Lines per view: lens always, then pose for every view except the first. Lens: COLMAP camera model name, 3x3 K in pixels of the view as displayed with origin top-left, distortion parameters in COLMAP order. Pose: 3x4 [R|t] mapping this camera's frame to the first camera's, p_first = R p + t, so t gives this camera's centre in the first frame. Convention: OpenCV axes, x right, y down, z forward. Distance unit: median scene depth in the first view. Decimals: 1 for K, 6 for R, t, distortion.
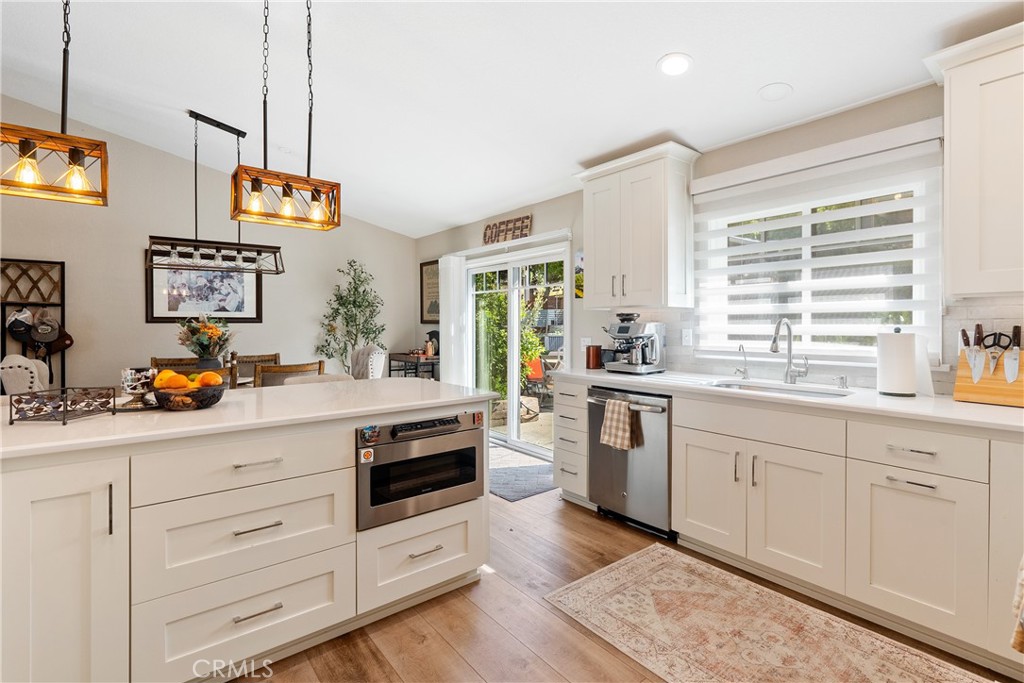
lens RADIAL K [[470.7, 0, 510.5], [0, 470.7, 329.0], [0, 0, 1]] dist [-0.000663, 0.000382]
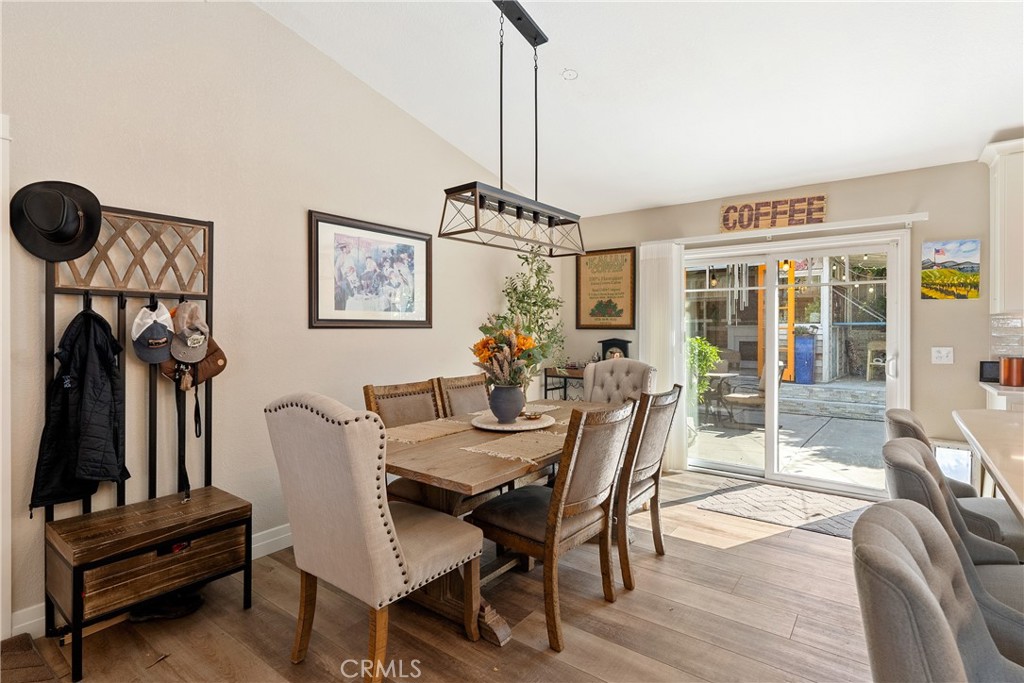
lens RADIAL K [[500.5, 0, 512.8], [0, 500.5, 332.6], [0, 0, 1]] dist [0.002190, 0.000233]
pose [[0.969620, -0.001216, 0.244613, -0.678208], [0.001564, 0.999998, -0.001229, -0.006323], [-0.244611, 0.001574, 0.969620, 0.293357]]
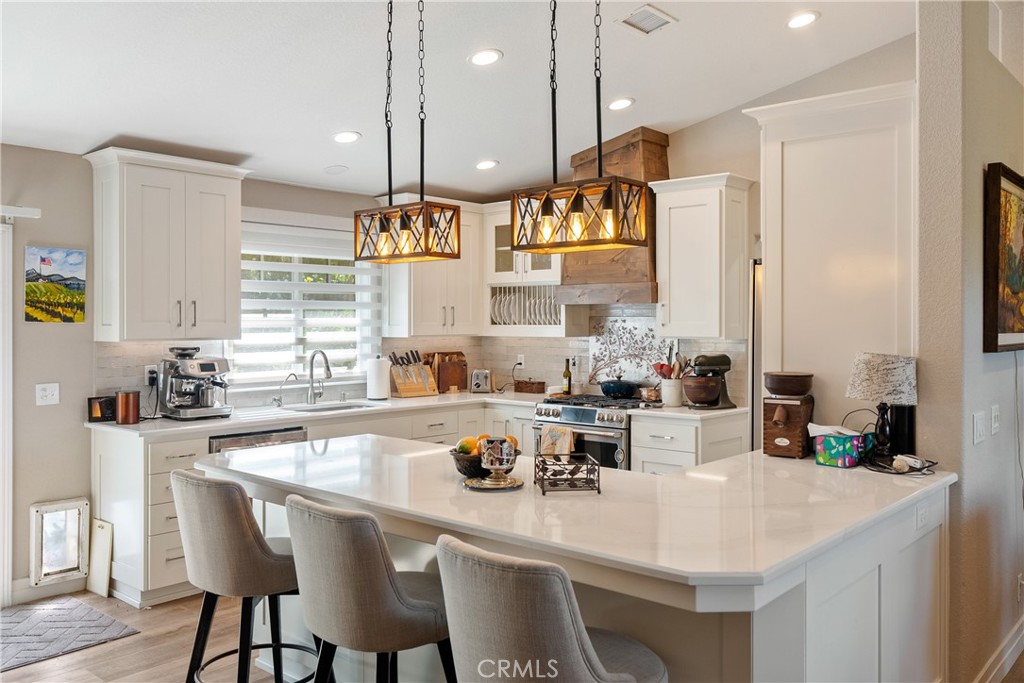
lens RADIAL K [[825.0, 0, 512.6], [0, 825.0, 324.0], [0, 0, 1]] dist [0.000579, 0.000972]
pose [[-0.168054, -0.001010, 0.985777, -0.913567], [0.009042, 0.999956, 0.002566, -0.052069], [-0.985736, 0.009344, -0.168037, 0.493778]]
